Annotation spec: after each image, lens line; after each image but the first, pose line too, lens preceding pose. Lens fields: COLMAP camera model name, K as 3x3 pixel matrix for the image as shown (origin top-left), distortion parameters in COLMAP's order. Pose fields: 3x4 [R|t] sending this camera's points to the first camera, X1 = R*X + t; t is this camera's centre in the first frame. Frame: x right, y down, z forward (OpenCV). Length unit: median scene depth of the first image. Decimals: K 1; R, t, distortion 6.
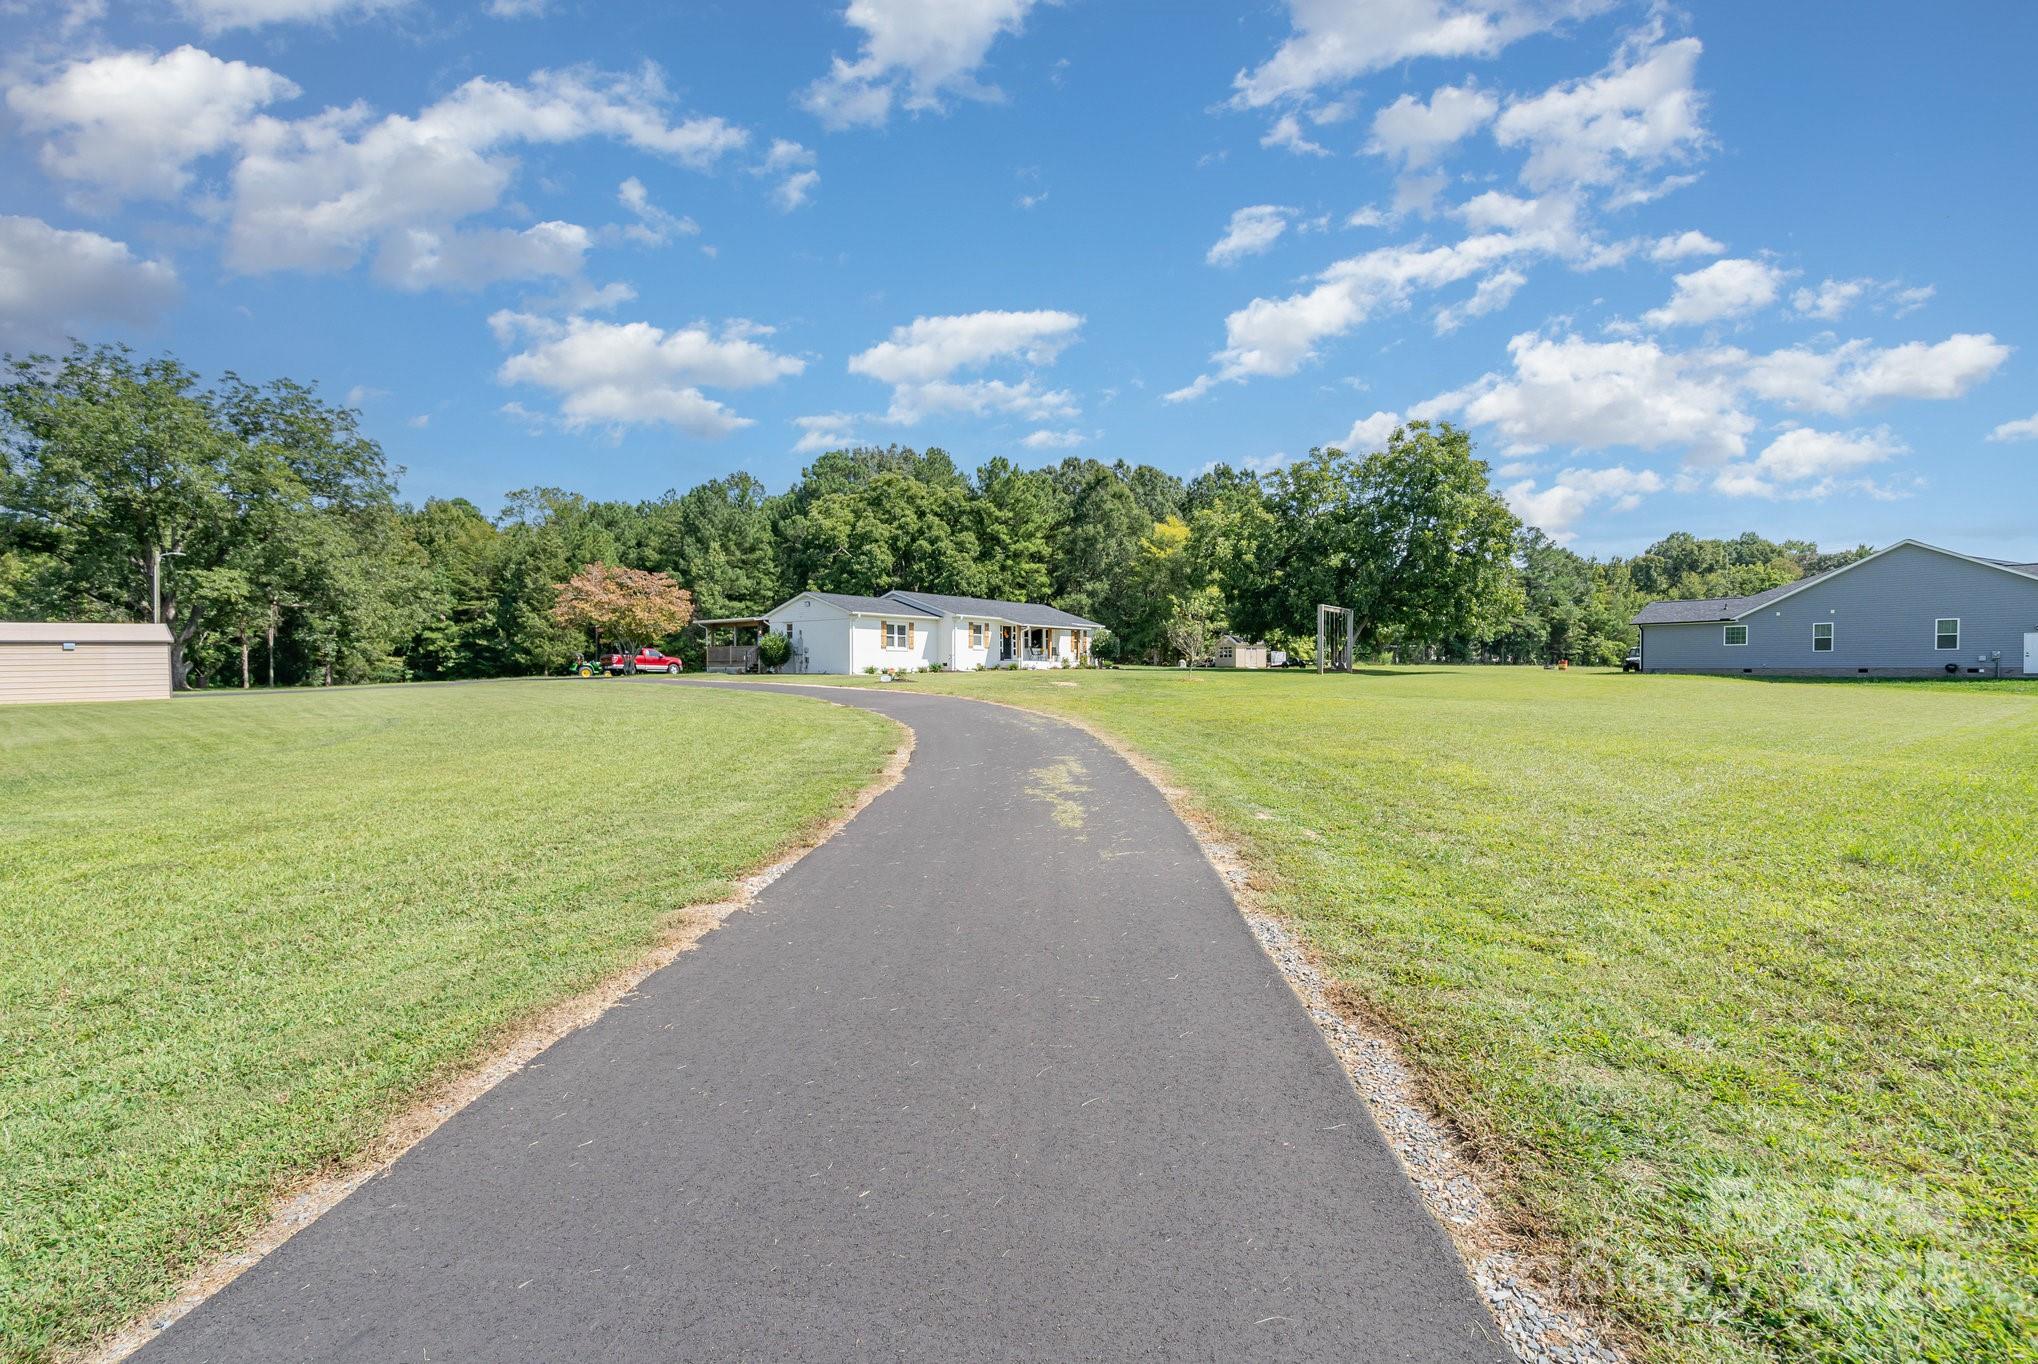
lens RADIAL K [[931.3, 0, 1014.5], [0, 931.3, 670.3], [0, 0, 1]] dist [-0.004511, 0.002139]
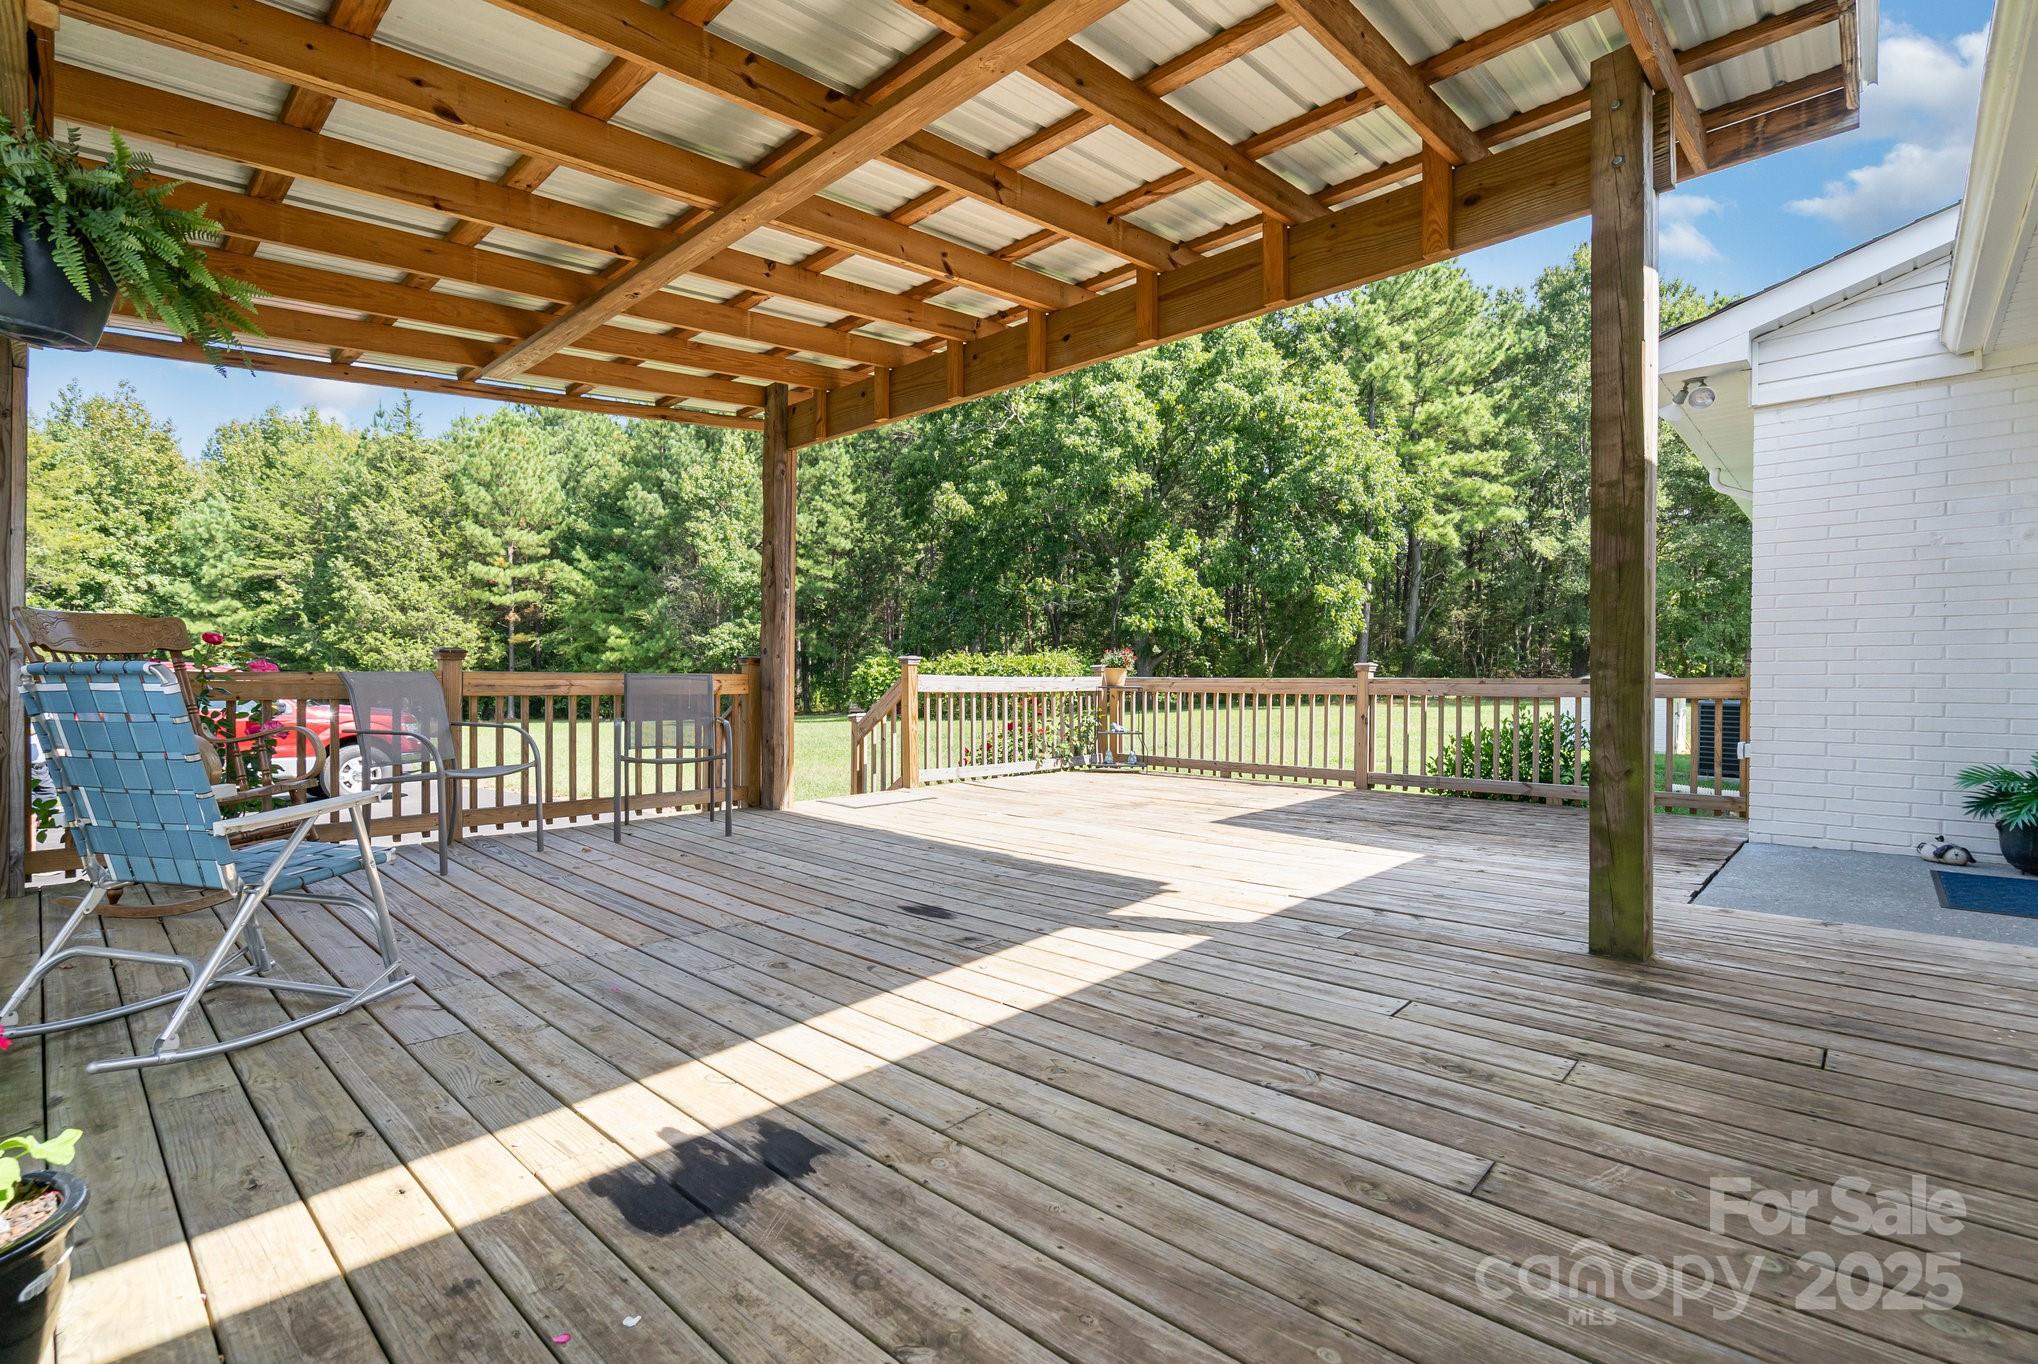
lens RADIAL K [[931.3, 0, 1022.7], [0, 931.3, 680.2], [0, 0, 1]] dist [-0.004511, 0.002139]
pose [[0.997704, 0.003774, -0.067624, -0.157666], [-0.003291, 0.999968, 0.007251, -0.015808], [0.067650, -0.007012, 0.997685, 0.599211]]
